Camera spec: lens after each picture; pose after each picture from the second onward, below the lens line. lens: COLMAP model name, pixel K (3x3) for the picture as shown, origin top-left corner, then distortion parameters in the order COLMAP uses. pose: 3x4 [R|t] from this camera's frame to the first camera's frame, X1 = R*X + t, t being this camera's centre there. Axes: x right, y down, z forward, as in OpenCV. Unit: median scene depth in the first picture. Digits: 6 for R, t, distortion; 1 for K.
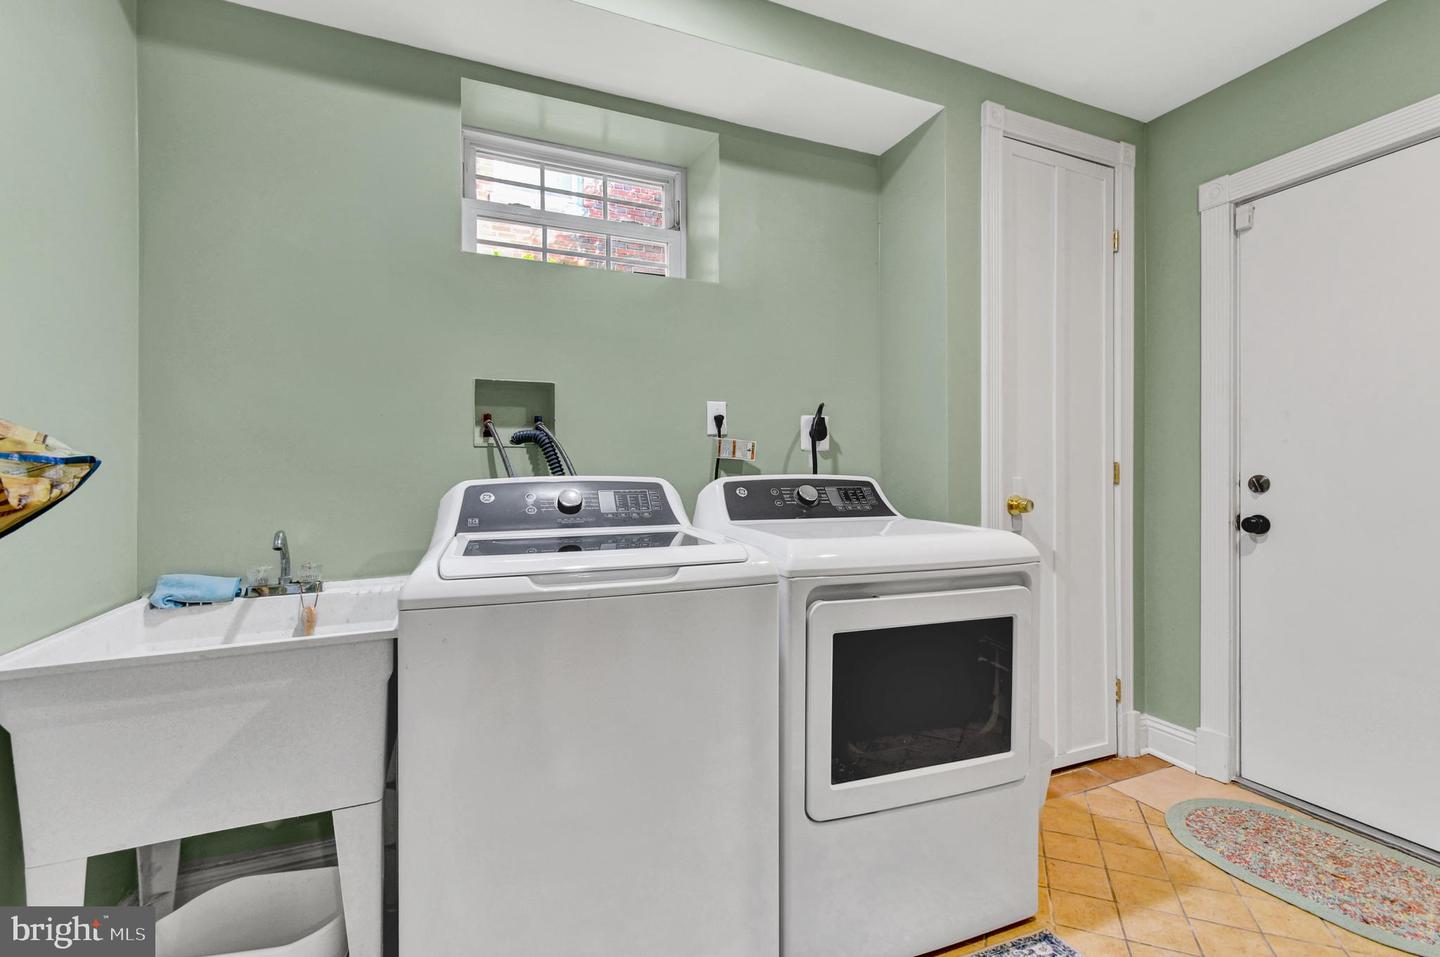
lens RADIAL K [[663.9, 0, 723.0], [0, 663.9, 479.5], [0, 0, 1]] dist [-0.011228, 0.002880]
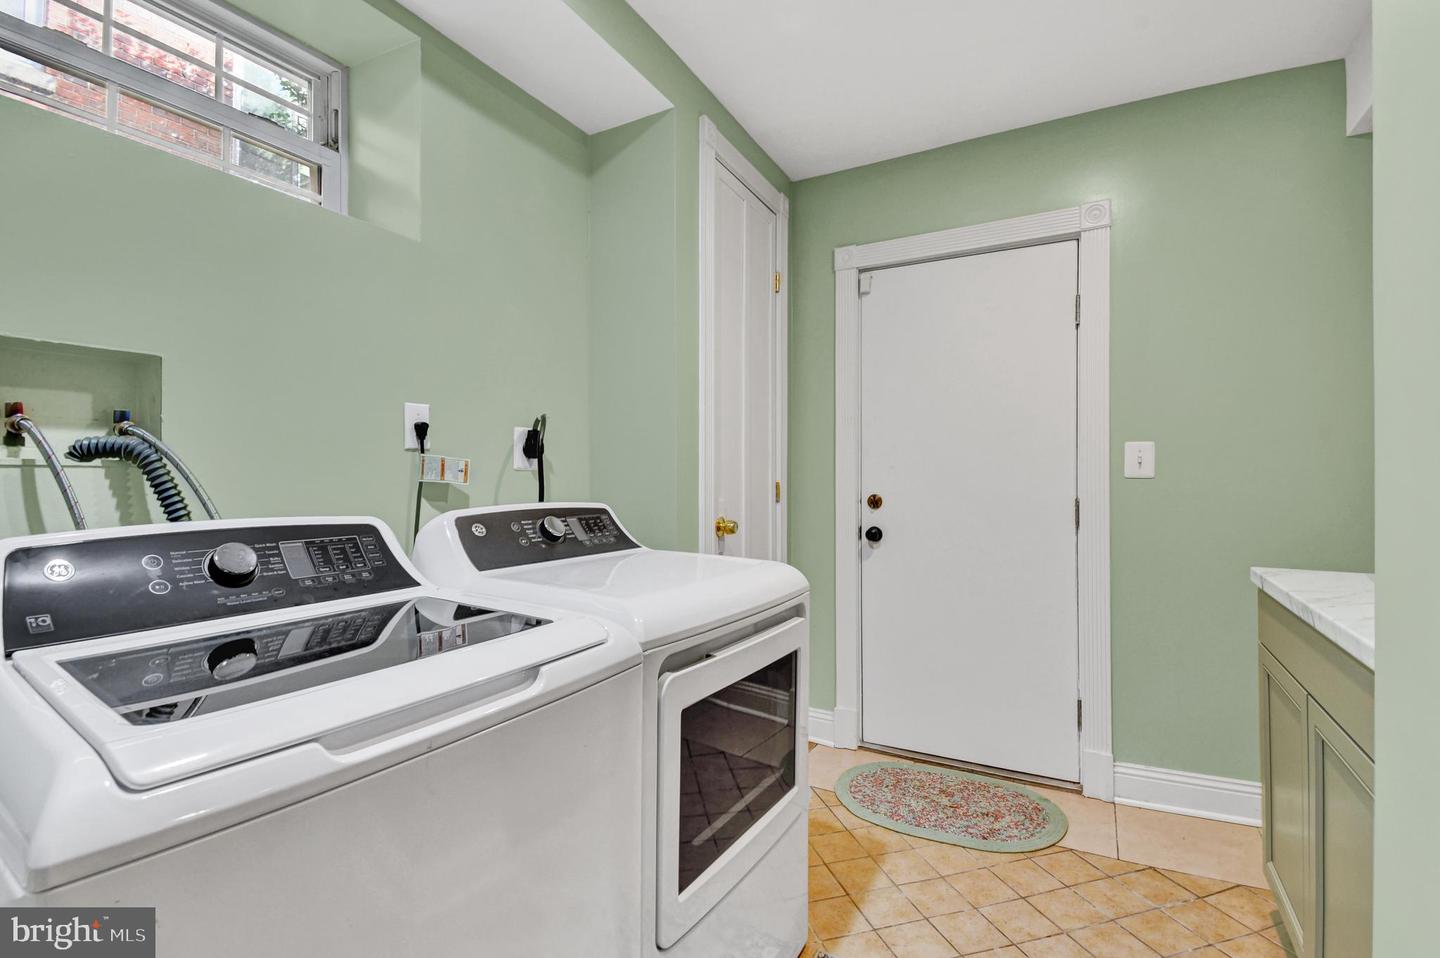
lens RADIAL K [[663.9, 0, 720.7], [0, 663.9, 482.7], [0, 0, 1]] dist [-0.011228, 0.002880]
pose [[0.784285, 0.000081, 0.620400, -0.199731], [-0.000956, 0.999999, 0.001078, -0.031541], [-0.620400, -0.001438, 0.784285, 0.224788]]
